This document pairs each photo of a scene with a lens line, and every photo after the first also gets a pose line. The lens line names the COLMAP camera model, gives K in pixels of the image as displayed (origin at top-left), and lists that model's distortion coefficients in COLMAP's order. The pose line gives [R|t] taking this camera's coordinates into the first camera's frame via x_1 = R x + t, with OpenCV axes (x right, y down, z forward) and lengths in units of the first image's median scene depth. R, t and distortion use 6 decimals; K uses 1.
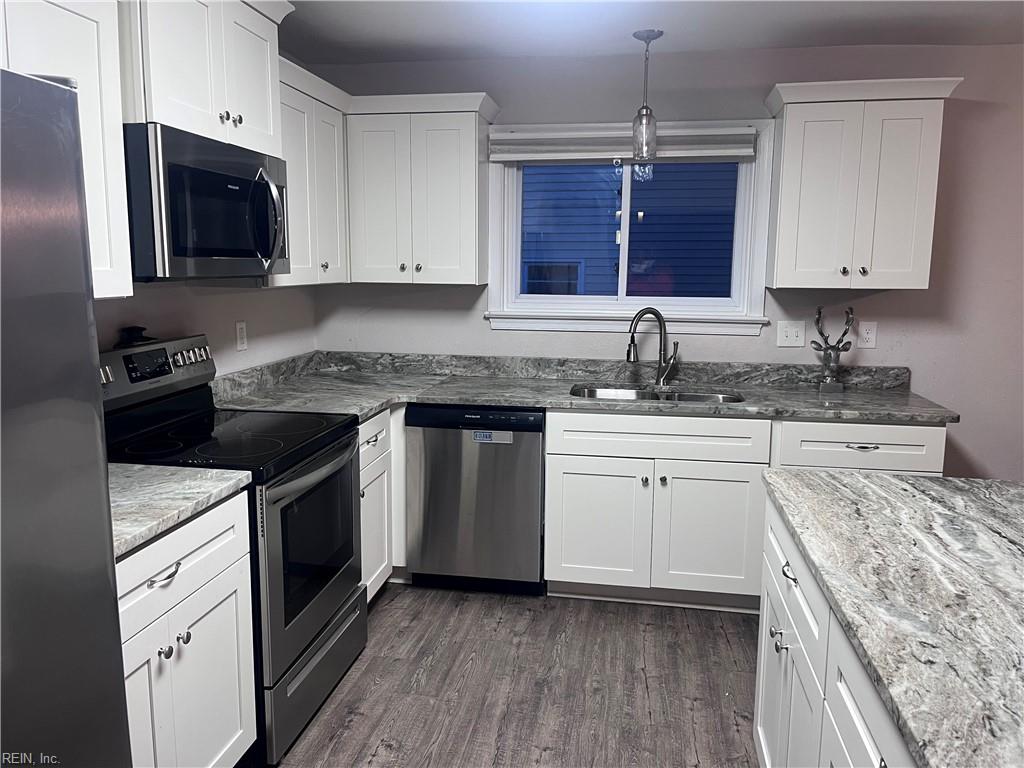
lens RADIAL K [[772.8, 0, 512.5], [0, 772.8, 382.5], [0, 0, 1]] dist [0.055456, -0.074999]
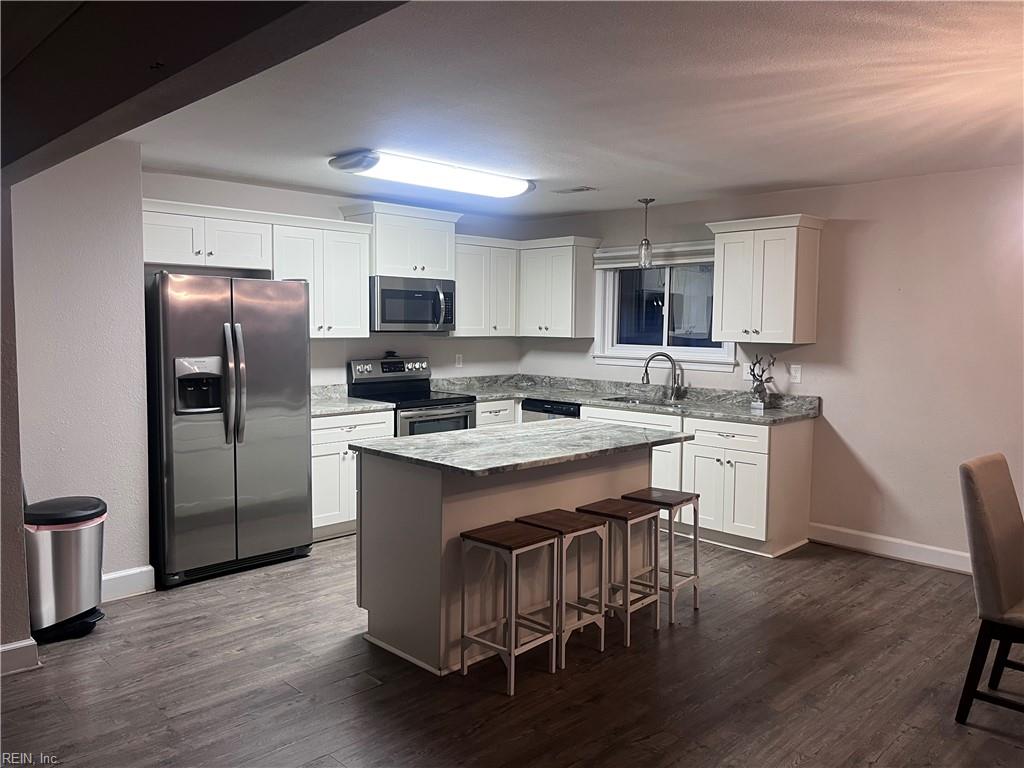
lens RADIAL K [[772.8, 0, 514.4], [0, 772.8, 381.6], [0, 0, 1]] dist [0.055456, -0.074999]
pose [[0.815509, 0.044333, -0.577044, 0.981937], [-0.091805, 0.994347, -0.053349, 0.093272], [0.571417, 0.096482, 0.814969, -0.595404]]
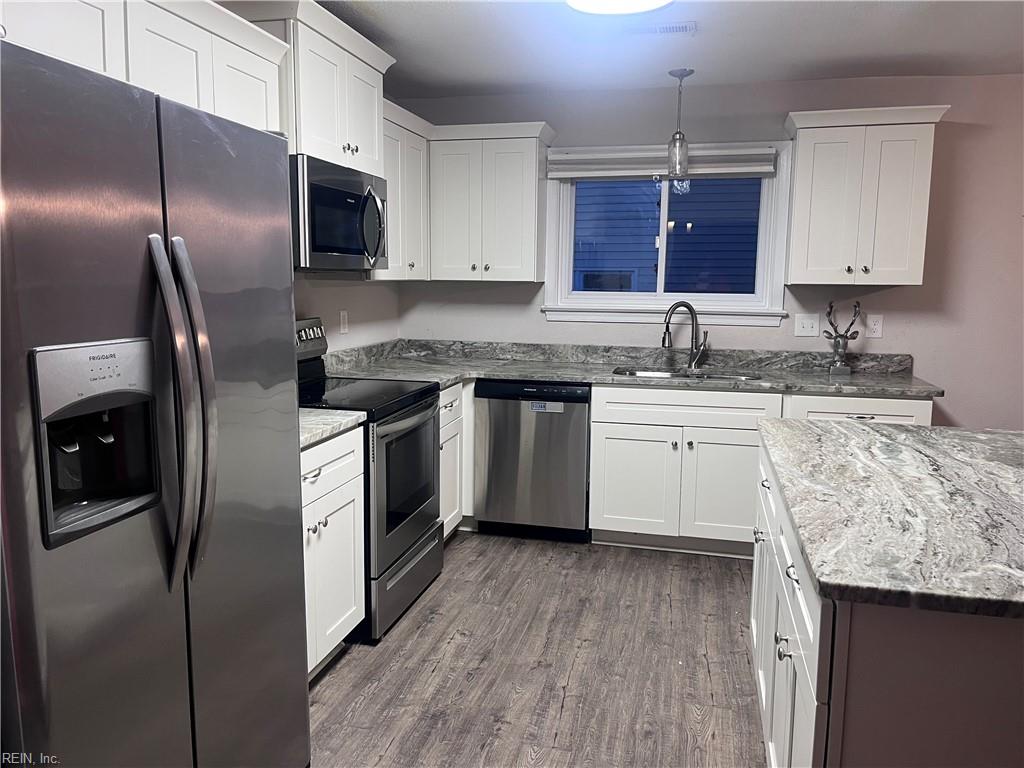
lens RADIAL K [[772.8, 0, 512.4], [0, 772.8, 382.9], [0, 0, 1]] dist [0.055456, -0.074999]
pose [[0.997247, 0.012299, -0.073122, 0.008363], [-0.013504, 0.999781, -0.015999, 0.053920], [0.072909, 0.016942, 0.997195, -0.206396]]
